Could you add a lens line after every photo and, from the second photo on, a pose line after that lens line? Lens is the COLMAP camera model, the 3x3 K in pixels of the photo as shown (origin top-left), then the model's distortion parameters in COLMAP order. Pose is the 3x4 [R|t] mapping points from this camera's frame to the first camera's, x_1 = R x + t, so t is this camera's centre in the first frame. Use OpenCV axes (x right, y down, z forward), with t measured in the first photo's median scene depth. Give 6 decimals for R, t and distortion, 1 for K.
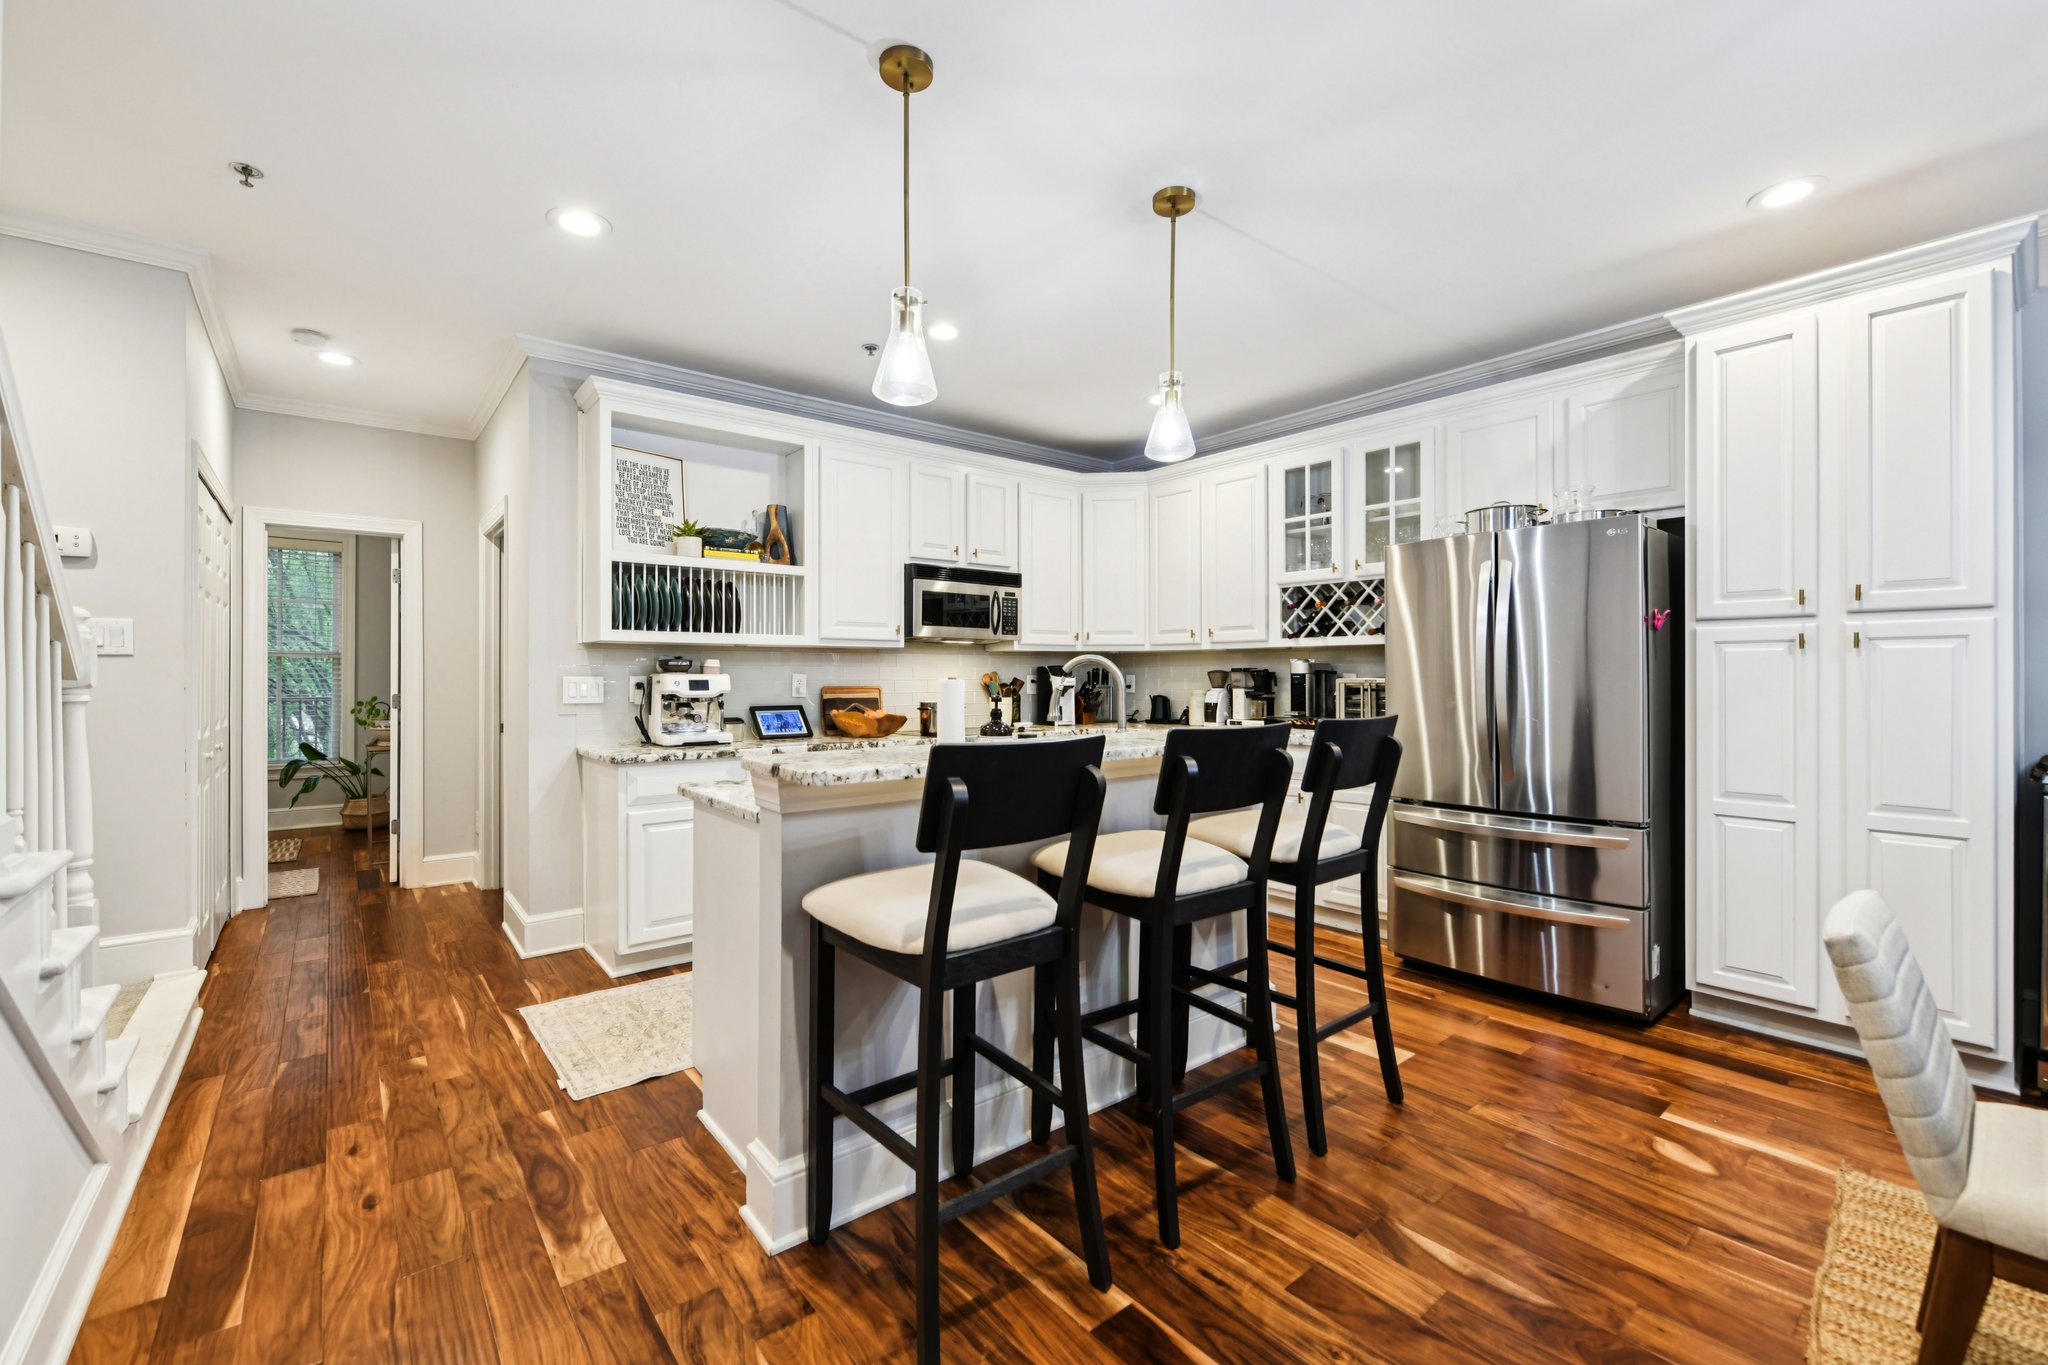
lens RADIAL K [[848.5, 0, 1017.2], [0, 848.5, 675.6], [0, 0, 1]] dist [-0.002322, -0.000234]
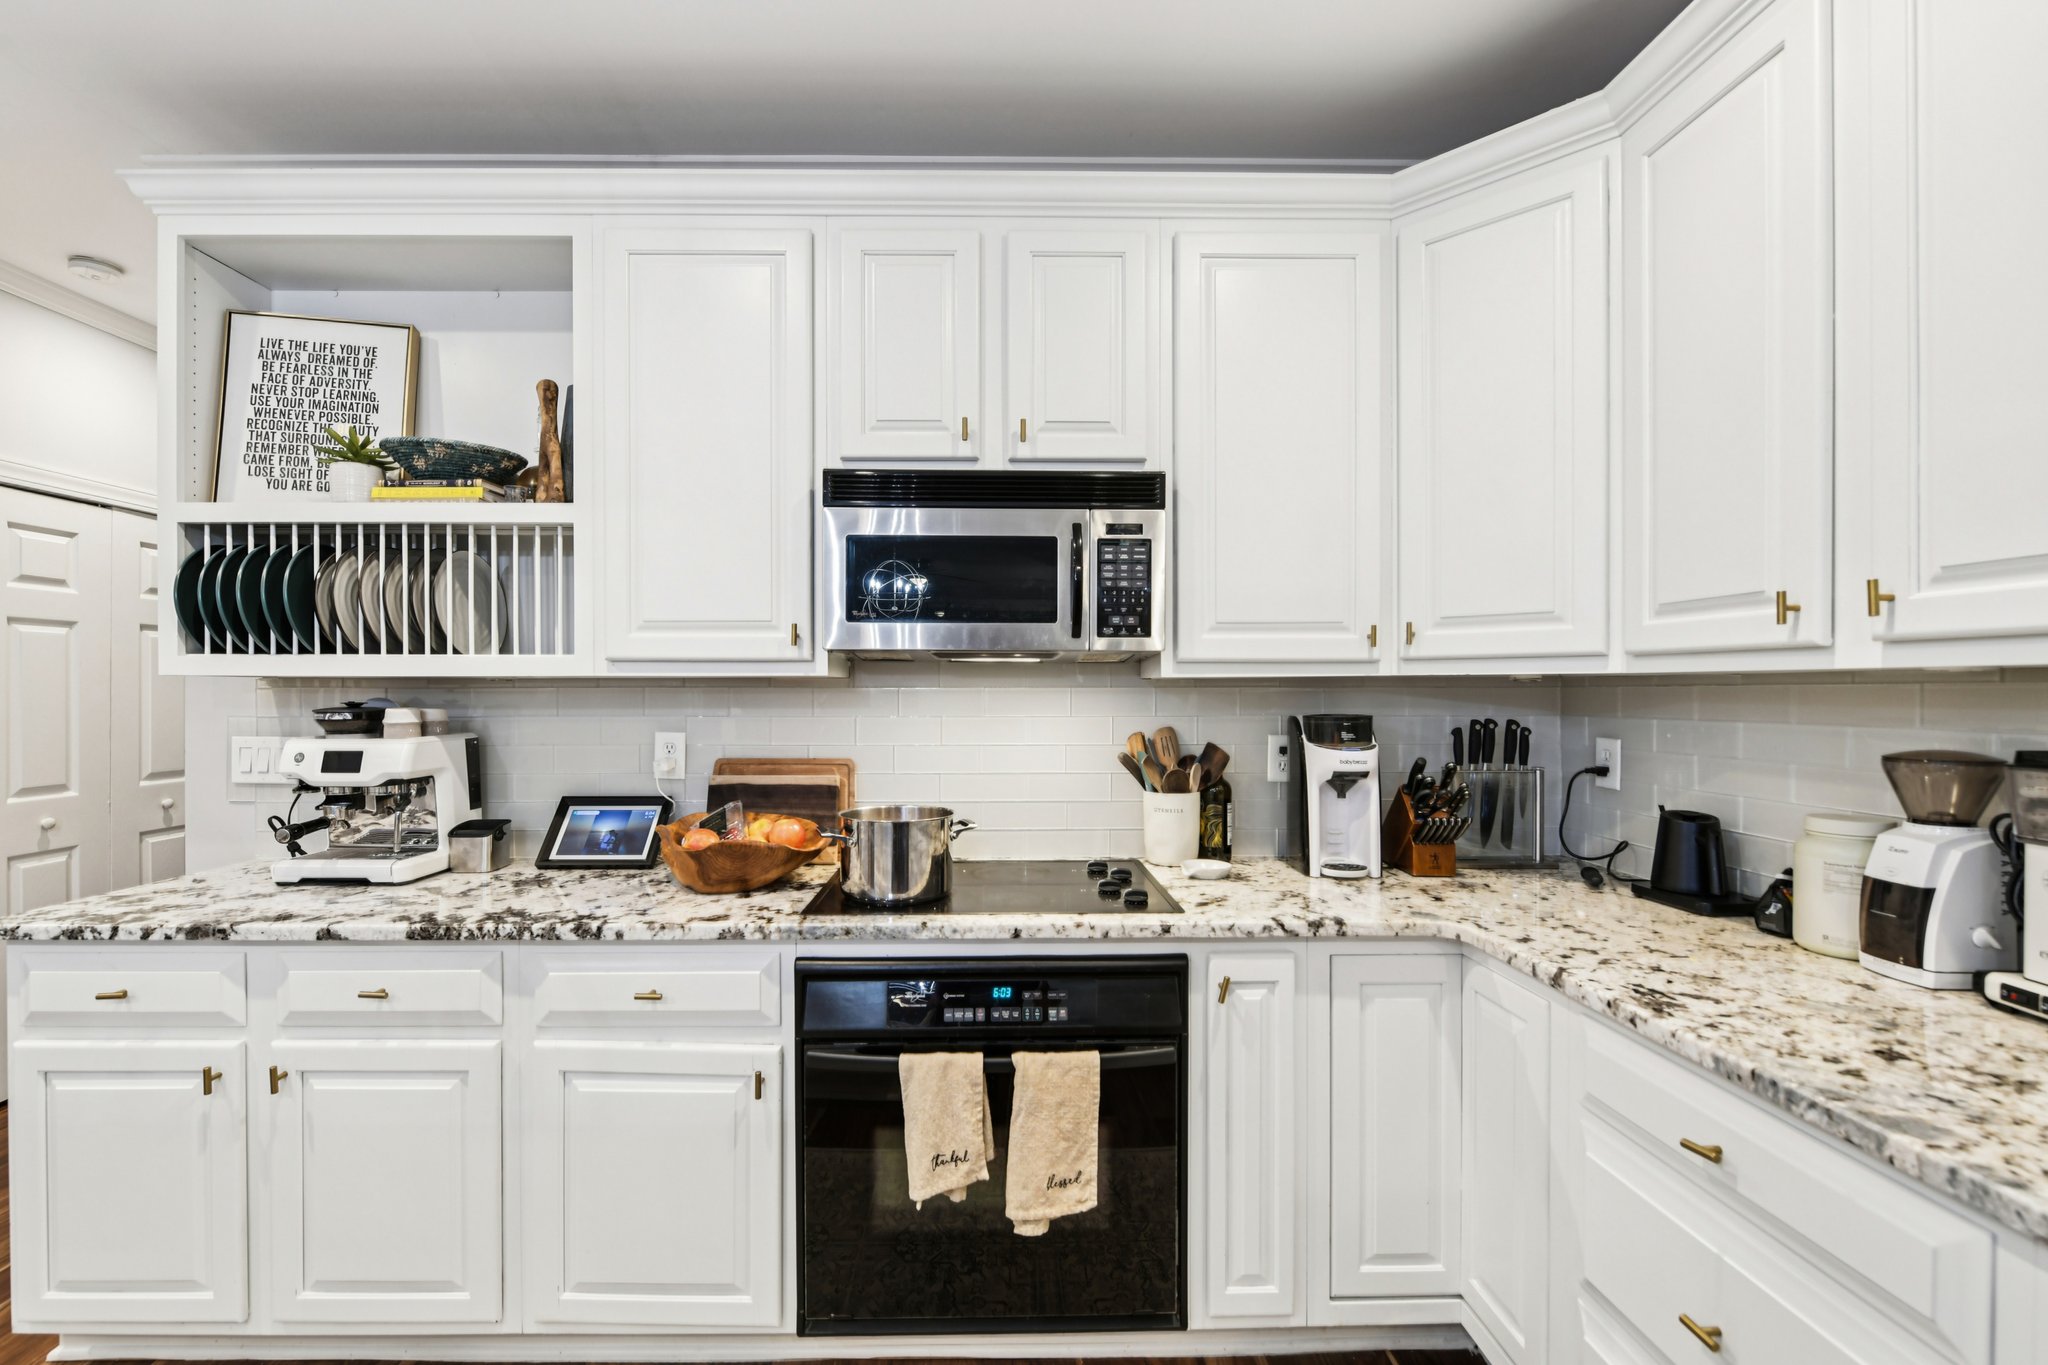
lens RADIAL K [[839.9, 0, 1017.1], [0, 839.9, 692.3], [0, 0, 1]] dist [-0.002626, -0.000134]
pose [[0.787044, 0.004710, -0.616878, 0.169085], [-0.002152, 0.999986, 0.004889, -0.023175], [0.616893, -0.002520, 0.787043, 0.620608]]
